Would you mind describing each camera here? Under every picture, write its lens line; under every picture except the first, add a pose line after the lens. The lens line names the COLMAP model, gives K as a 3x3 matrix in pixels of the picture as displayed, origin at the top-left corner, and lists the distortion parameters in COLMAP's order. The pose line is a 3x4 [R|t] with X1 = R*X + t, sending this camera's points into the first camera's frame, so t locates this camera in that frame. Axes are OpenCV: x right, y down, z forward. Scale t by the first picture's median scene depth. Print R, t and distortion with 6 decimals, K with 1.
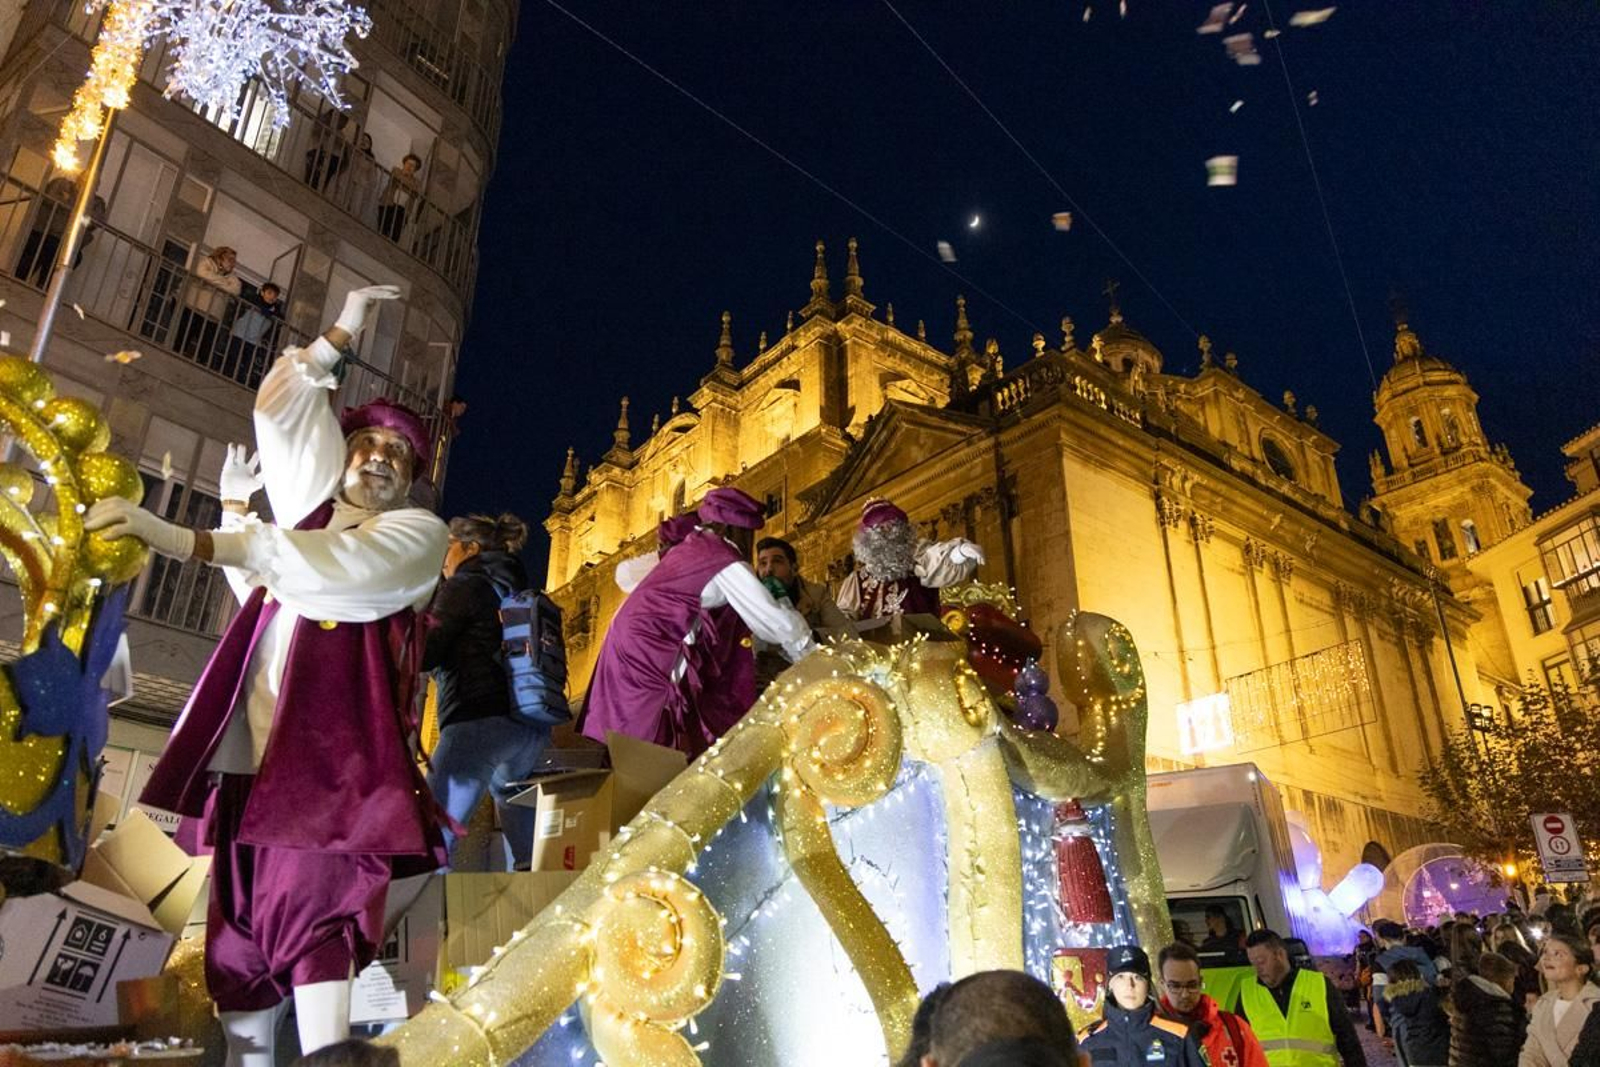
lens RADIAL K [[1064.7, 0, 808.0], [0, 1064.7, 536.2], [0, 0, 1]] dist [0.002381, 0.000676]
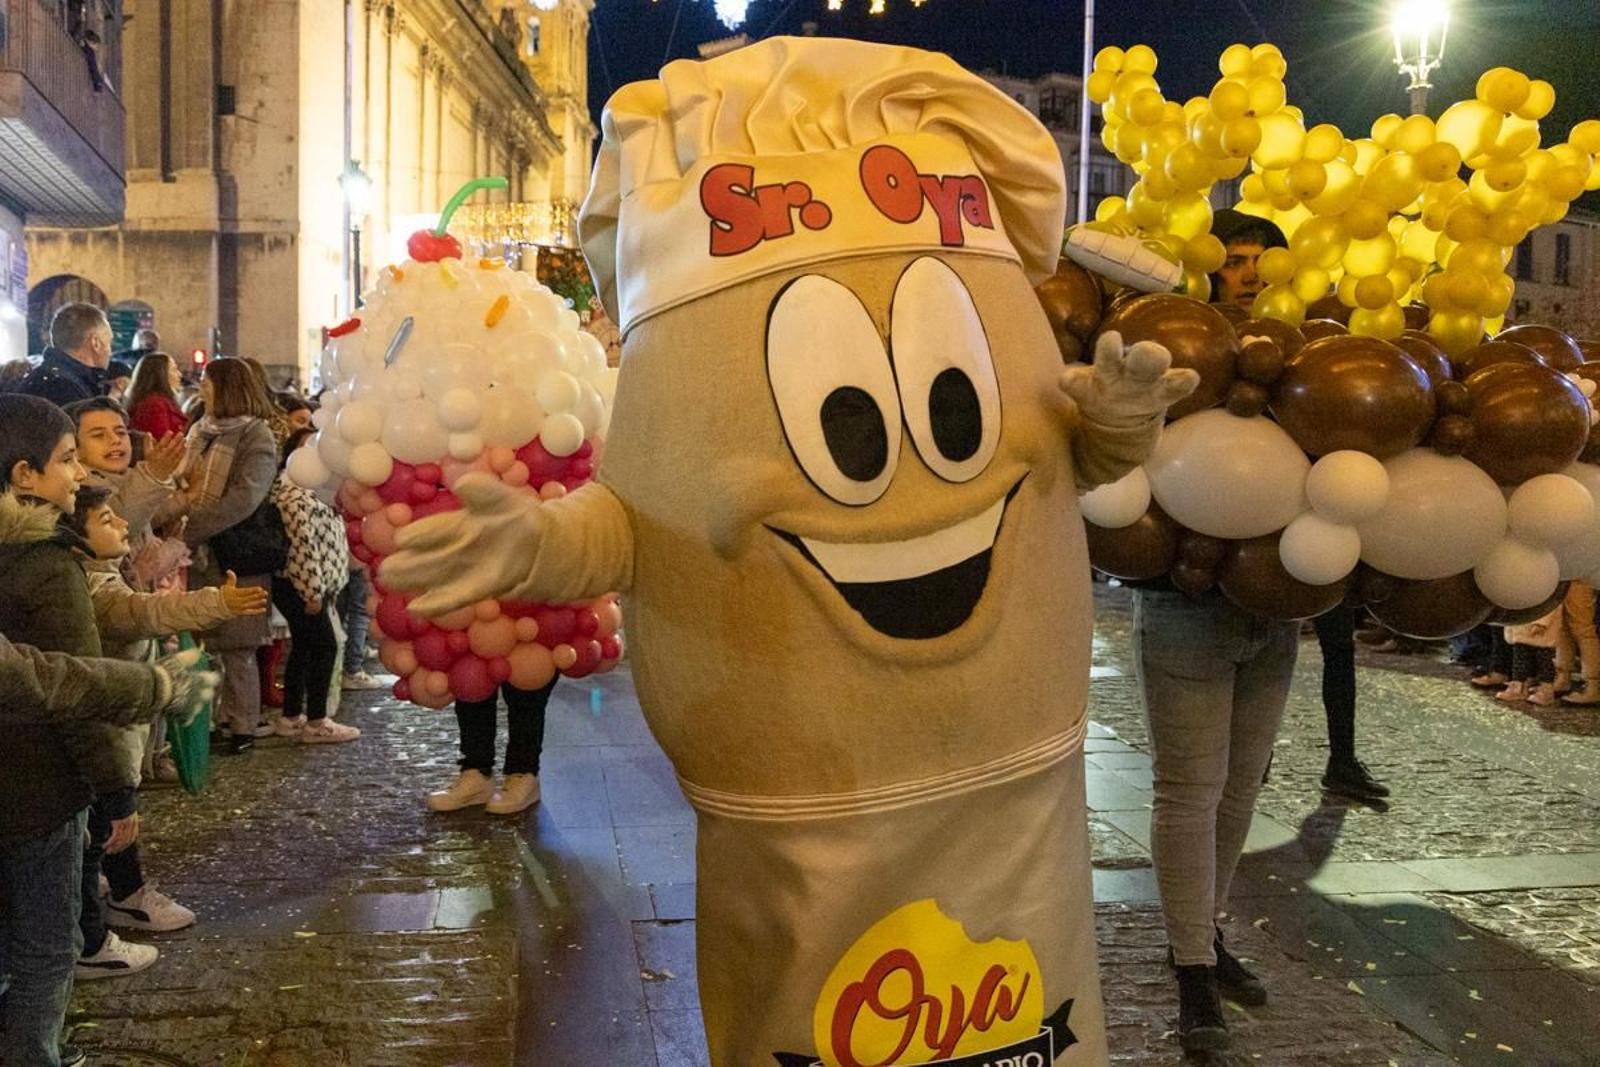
lens RADIAL K [[1372.3, 0, 754.1], [0, 1372.3, 571.6], [0, 0, 1]] dist [0.001951, 0.009648]
pose [[0.689608, -0.015679, 0.724013, -0.288276], [-0.312864, 0.895201, 0.317382, -0.052537], [-0.653113, -0.445387, 0.612433, -0.177499]]
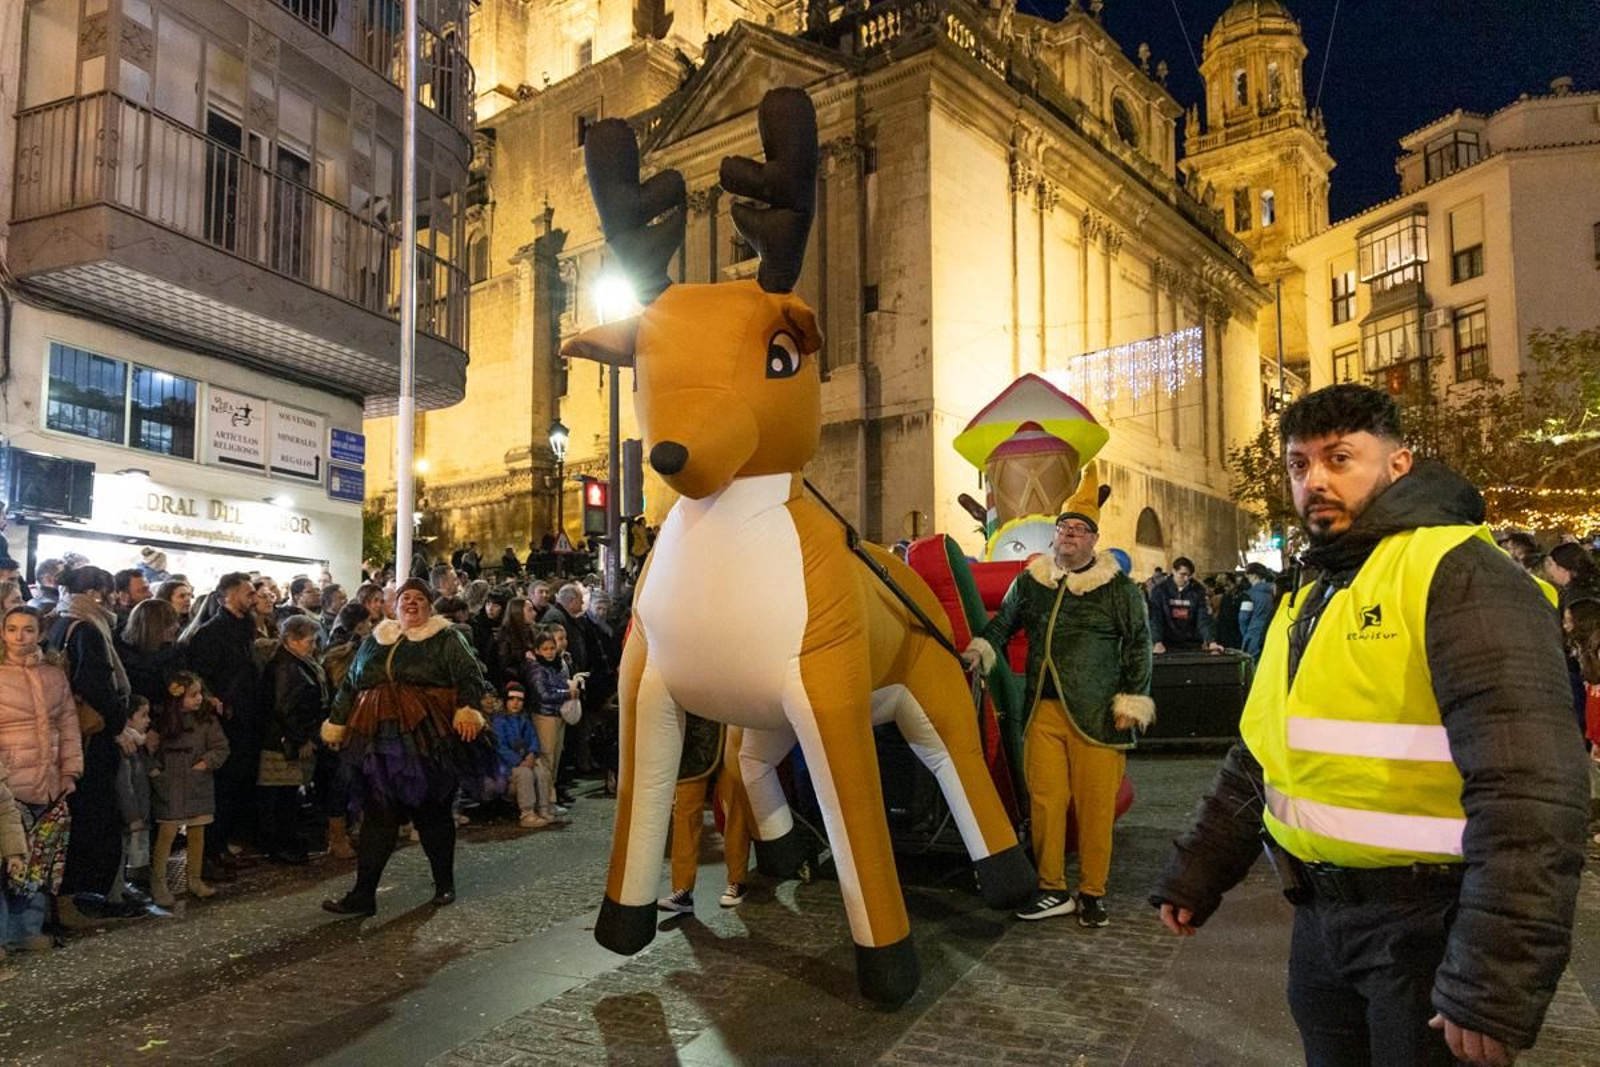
lens RADIAL K [[1164.5, 0, 728.3], [0, 1164.5, 573.2], [0, 0, 1]] dist [0.005876, 0.000894]
pose [[0.985692, 0.014139, 0.167964, -0.088327], [-0.070331, 0.940087, 0.333601, -0.017229], [-0.153184, -0.340641, 0.927631, -0.063191]]
